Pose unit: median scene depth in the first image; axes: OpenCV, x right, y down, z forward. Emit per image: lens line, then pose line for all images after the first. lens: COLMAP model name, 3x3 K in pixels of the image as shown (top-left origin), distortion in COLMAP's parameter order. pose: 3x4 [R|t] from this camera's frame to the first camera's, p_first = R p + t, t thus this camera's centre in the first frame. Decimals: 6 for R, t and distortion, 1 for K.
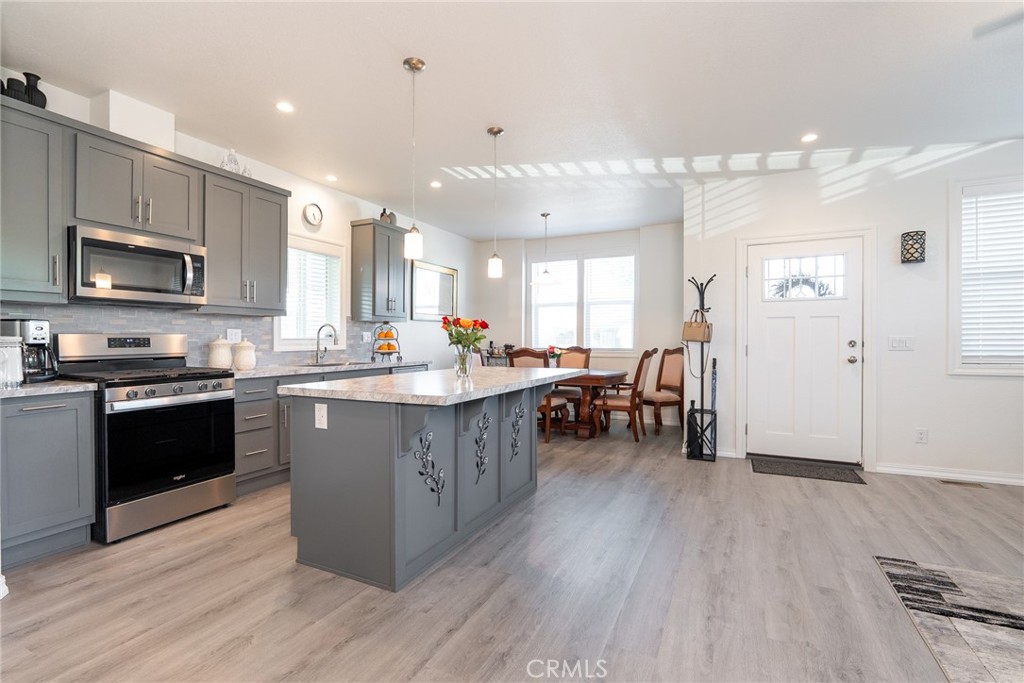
lens RADIAL K [[472.6, 0, 512.0], [0, 472.6, 341.5], [0, 0, 1]] dist [0.000189, -0.000027]
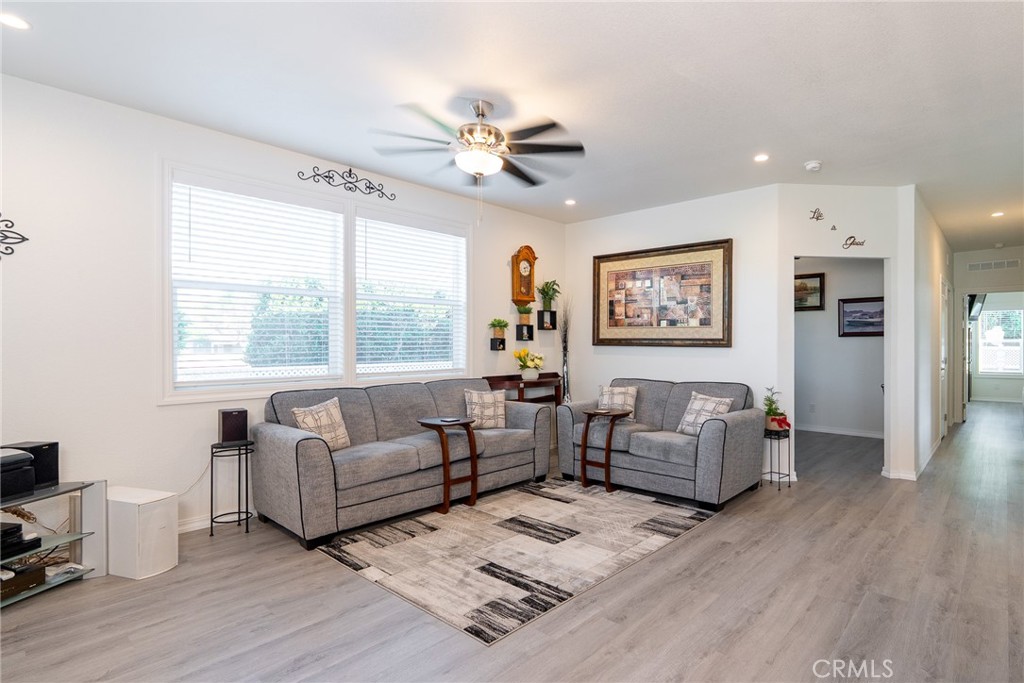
lens RADIAL K [[527.8, 0, 561.6], [0, 527.8, 346.4], [0, 0, 1]] dist [-0.000579, -0.000342]
pose [[-0.964485, -0.000958, 0.264136, 0.327697], [-0.000009, 0.999994, 0.003594, -0.035176], [-0.264137, 0.003464, -0.964479, 1.420069]]
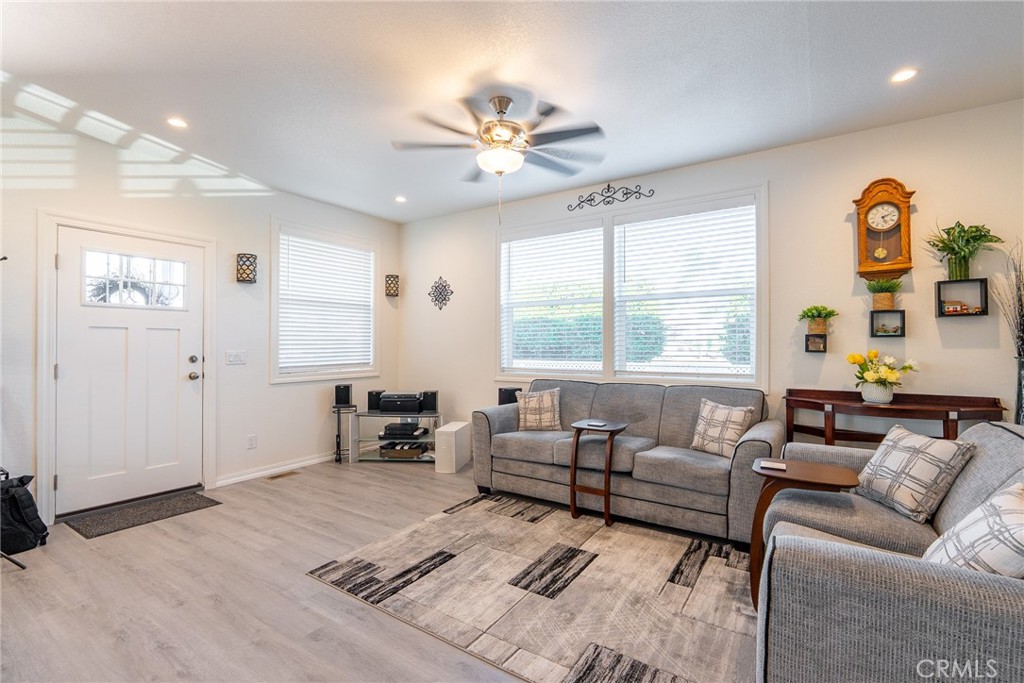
lens RADIAL K [[455.7, 0, 507.5], [0, 455.7, 345.5], [0, 0, 1]] dist [-0.009333, 0.000330]
pose [[0.144977, -0.001812, 0.989433, -0.112783], [-0.000210, 0.999998, 0.001862, -0.032449], [-0.989435, -0.000477, 0.144977, 0.334525]]
